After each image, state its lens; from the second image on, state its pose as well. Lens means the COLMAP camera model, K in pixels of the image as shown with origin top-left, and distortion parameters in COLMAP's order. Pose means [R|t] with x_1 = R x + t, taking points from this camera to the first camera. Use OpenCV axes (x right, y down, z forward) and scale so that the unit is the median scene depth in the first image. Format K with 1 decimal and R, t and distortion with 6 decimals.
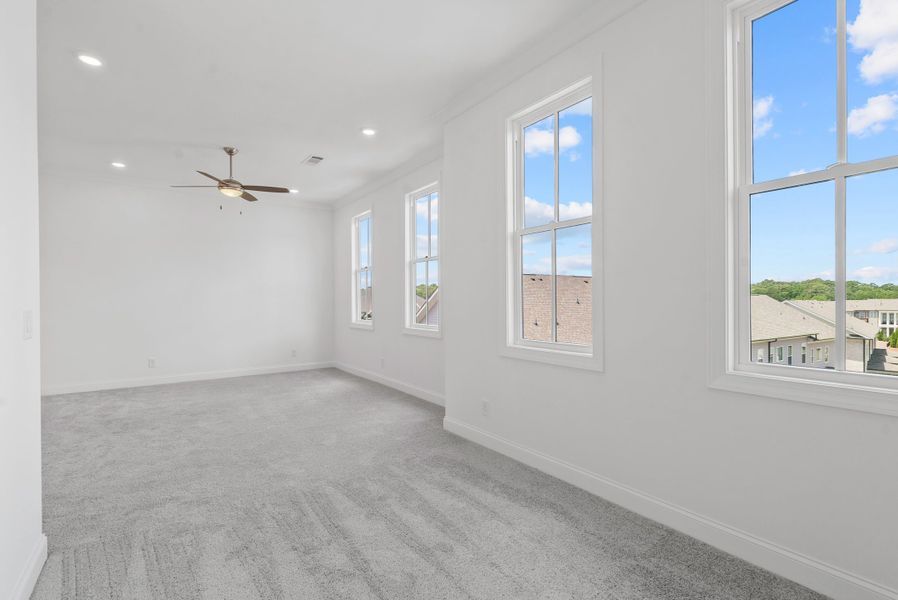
lens RADIAL K [[406.5, 0, 444.3], [0, 406.5, 303.1], [0, 0, 1]] dist [-0.002802, 0.000453]
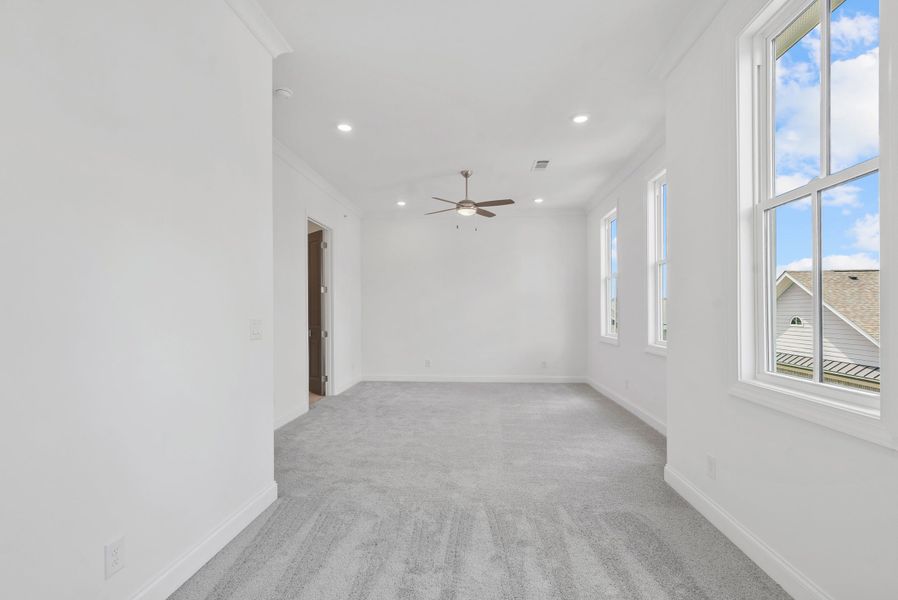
lens RADIAL K [[414.7, 0, 448.8], [0, 414.7, 313.5], [0, 0, 1]] dist [-0.002175, 0.000297]
pose [[0.768877, 0.003734, -0.639386, 0.218491], [-0.003798, 0.999992, 0.001274, -0.003106], [0.639386, 0.001449, 0.768885, 0.175540]]
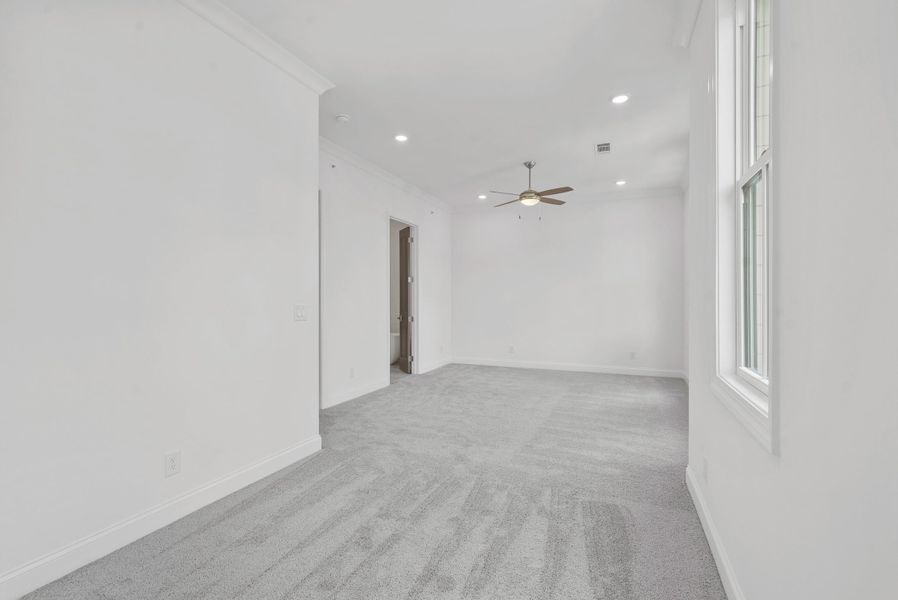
lens RADIAL K [[406.5, 0, 444.3], [0, 406.5, 303.1], [0, 0, 1]] dist [-0.002802, 0.000453]
pose [[0.520063, 0.010154, -0.854068, 0.451093], [-0.006523, 0.999947, 0.007916, -0.004346], [0.854103, 0.001454, 0.520102, 0.332149]]
